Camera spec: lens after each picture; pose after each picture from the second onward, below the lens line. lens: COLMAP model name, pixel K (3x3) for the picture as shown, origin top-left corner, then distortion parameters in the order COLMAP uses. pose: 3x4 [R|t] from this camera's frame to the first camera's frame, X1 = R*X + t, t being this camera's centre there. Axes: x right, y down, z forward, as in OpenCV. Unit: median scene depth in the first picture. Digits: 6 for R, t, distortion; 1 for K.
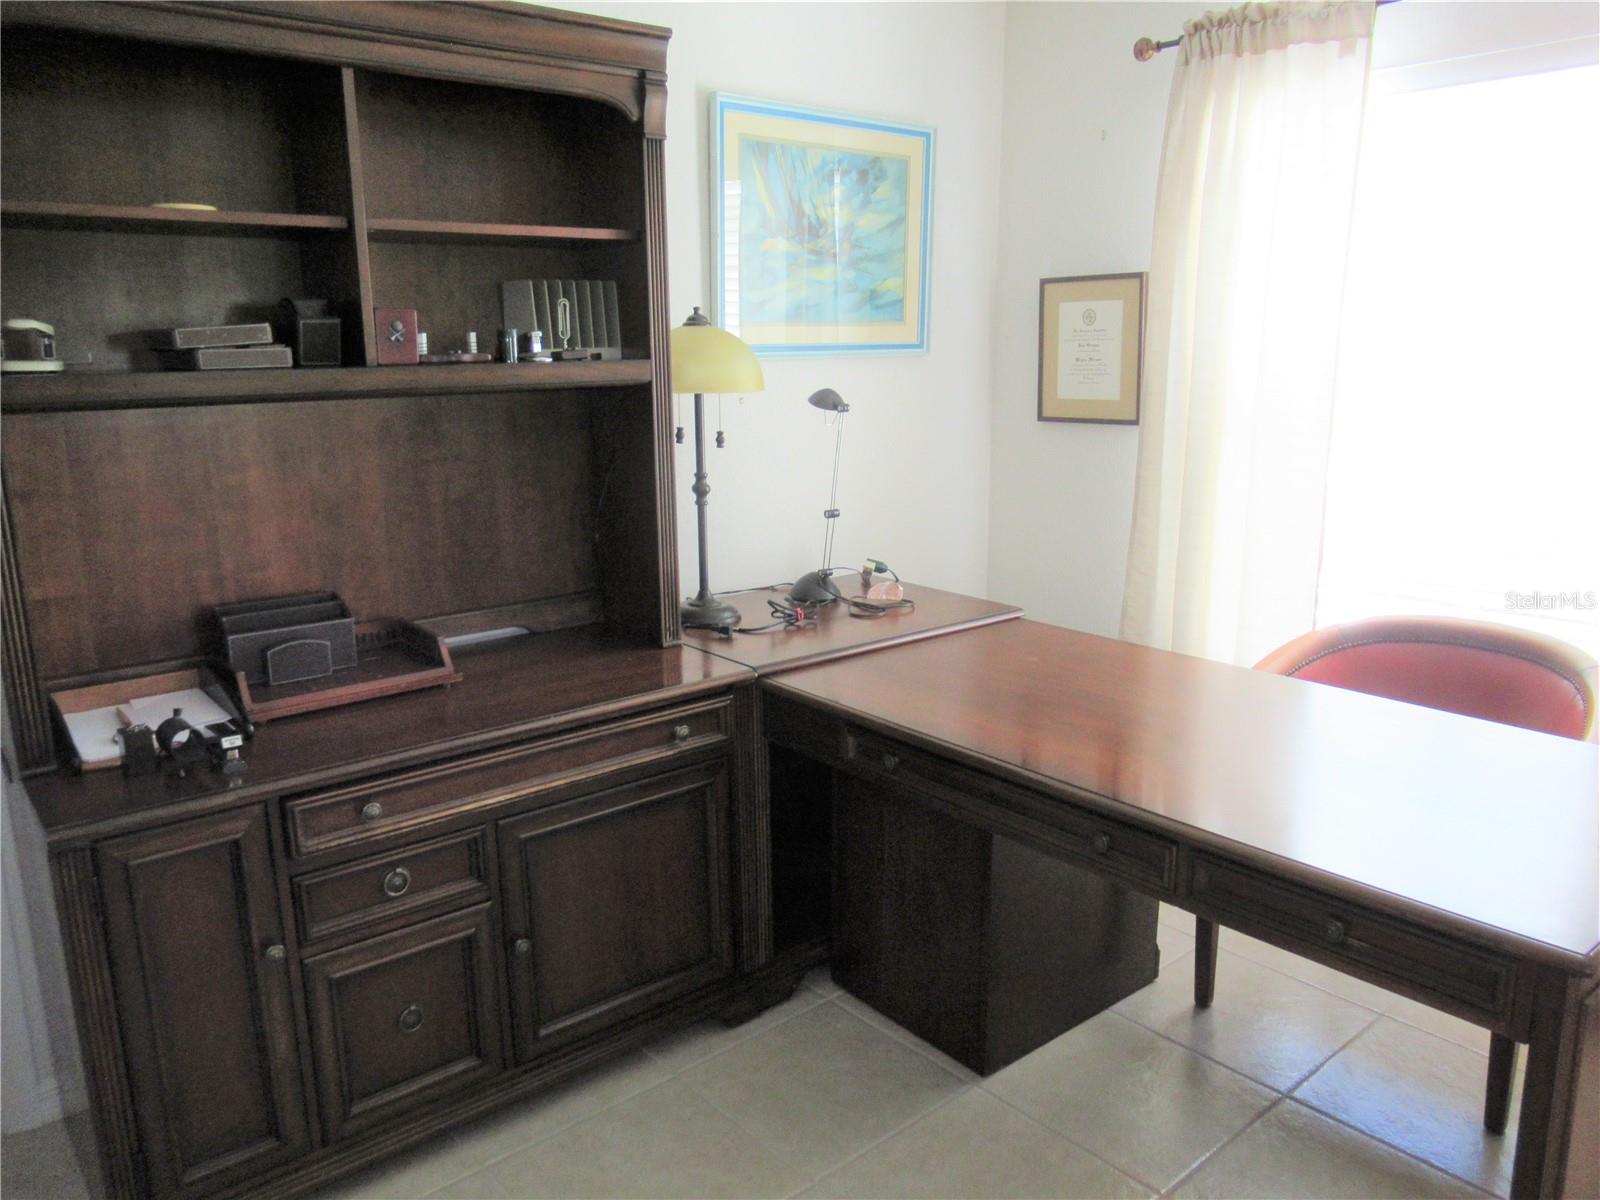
lens RADIAL K [[1195.2, 0, 803.3], [0, 1195.2, 603.6], [0, 0, 1]] dist [-0.022476, 0.021252]
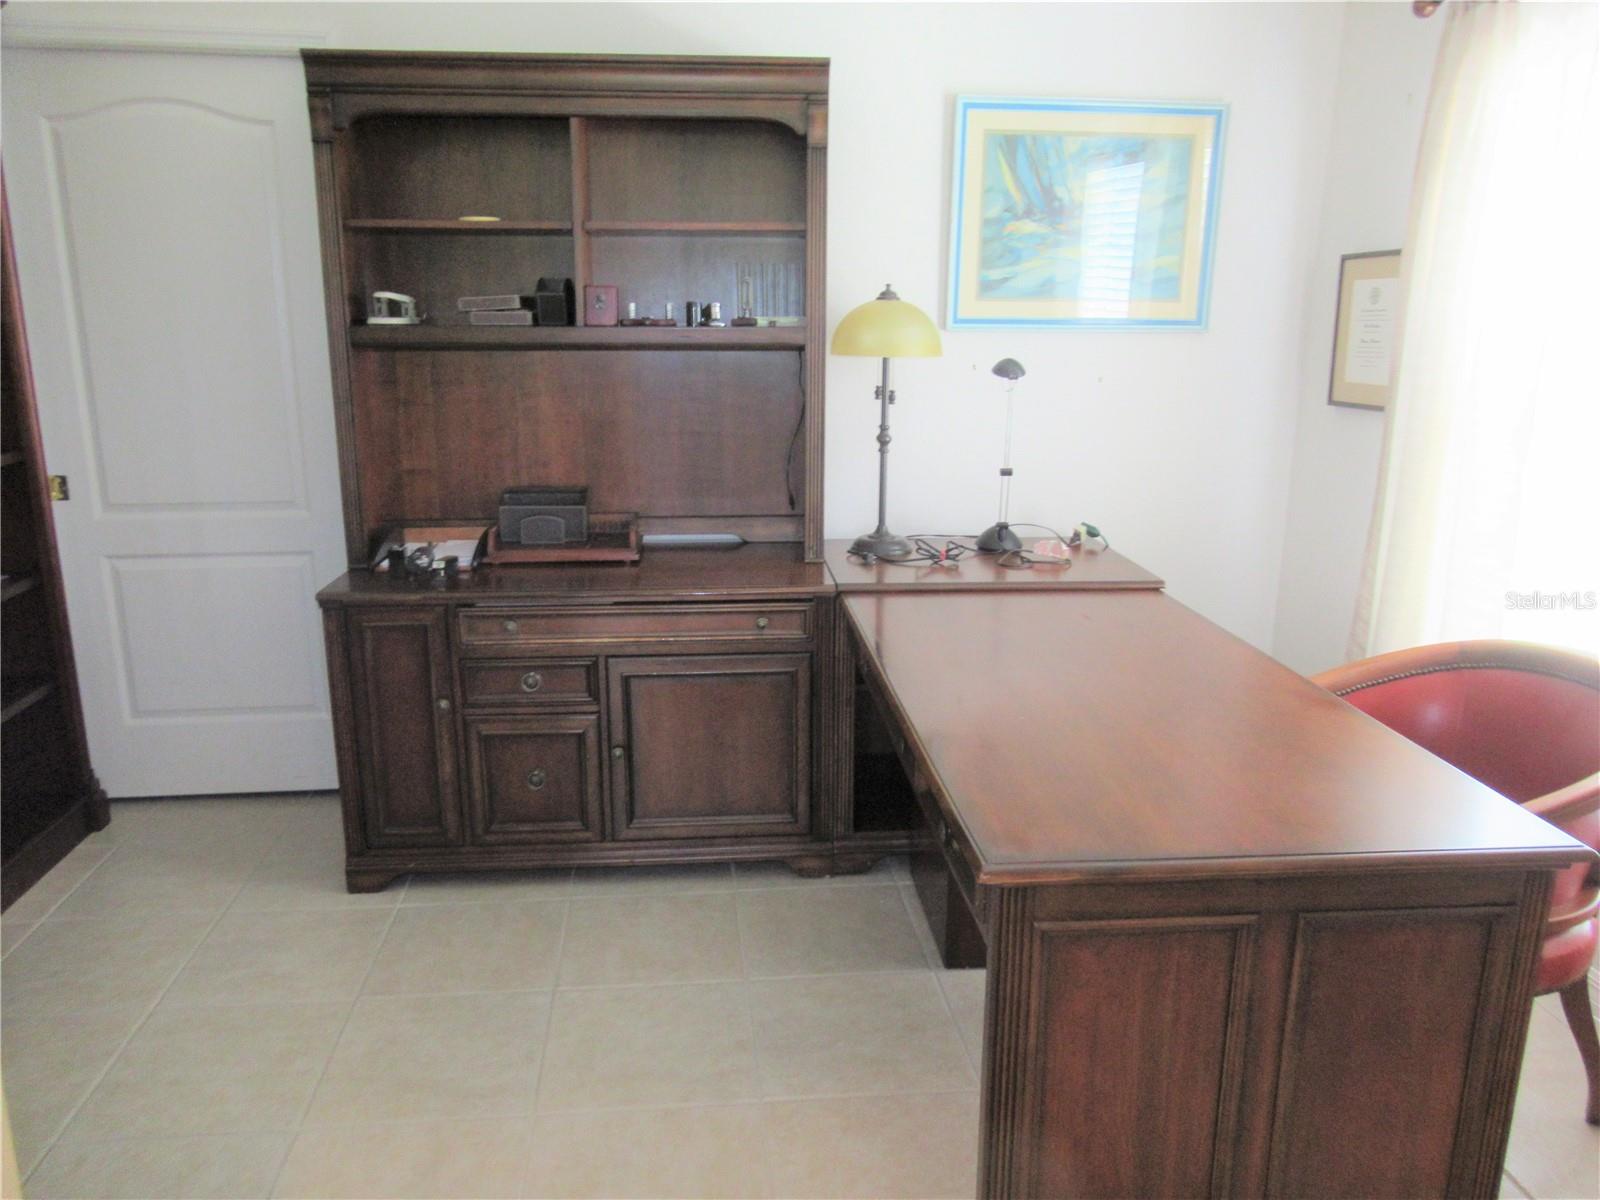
lens RADIAL K [[1195.2, 0, 791.7], [0, 1195.2, 599.3], [0, 0, 1]] dist [-0.022476, 0.021252]
pose [[0.822144, 0.146545, -0.550094, 0.543880], [-0.137024, 0.988831, 0.058635, 0.004309], [0.552542, 0.027170, 0.833042, -0.030653]]
